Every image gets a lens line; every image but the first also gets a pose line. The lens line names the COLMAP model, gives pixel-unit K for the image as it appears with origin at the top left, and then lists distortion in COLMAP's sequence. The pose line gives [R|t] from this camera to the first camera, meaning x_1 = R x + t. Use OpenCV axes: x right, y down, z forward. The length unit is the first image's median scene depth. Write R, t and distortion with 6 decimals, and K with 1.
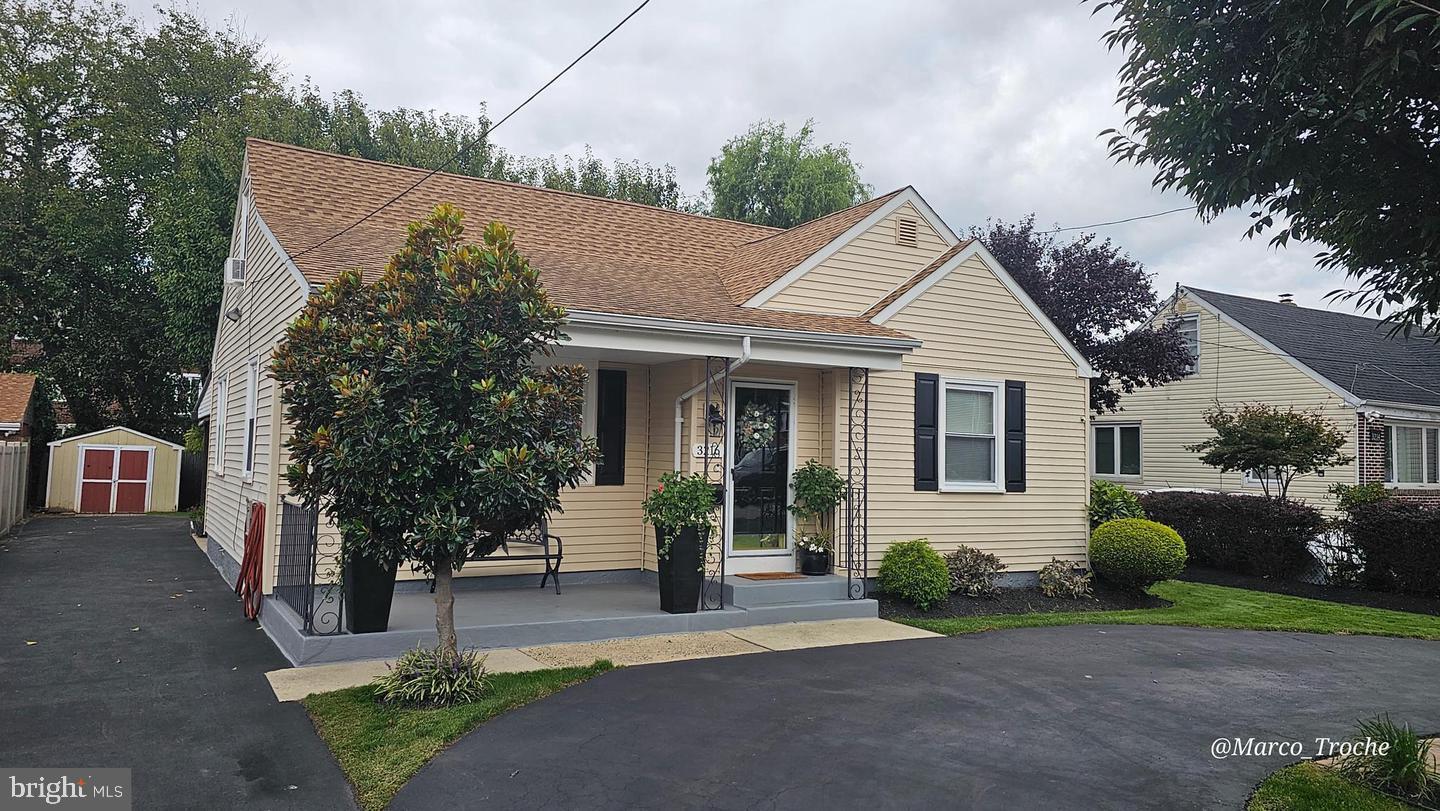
lens RADIAL K [[994.6, 0, 720.0], [0, 994.6, 405.5], [0, 0, 1]] dist [0.059144, -0.060477]
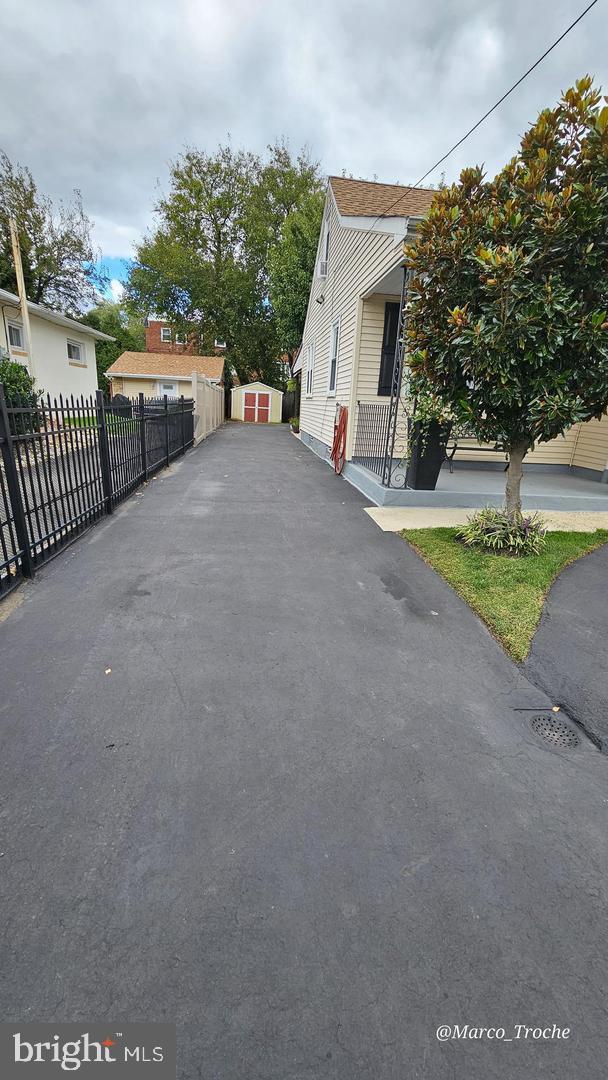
lens RADIAL K [[442.3, 0, 304.0], [0, 442.3, 540.0], [0, 0, 1]] dist [-0.000302, 0.000028]
pose [[0.911030, 0.144528, -0.386182, -0.196390], [-0.009085, 0.943368, 0.331623, 0.061860], [0.412240, -0.298610, 0.860750, 0.261675]]
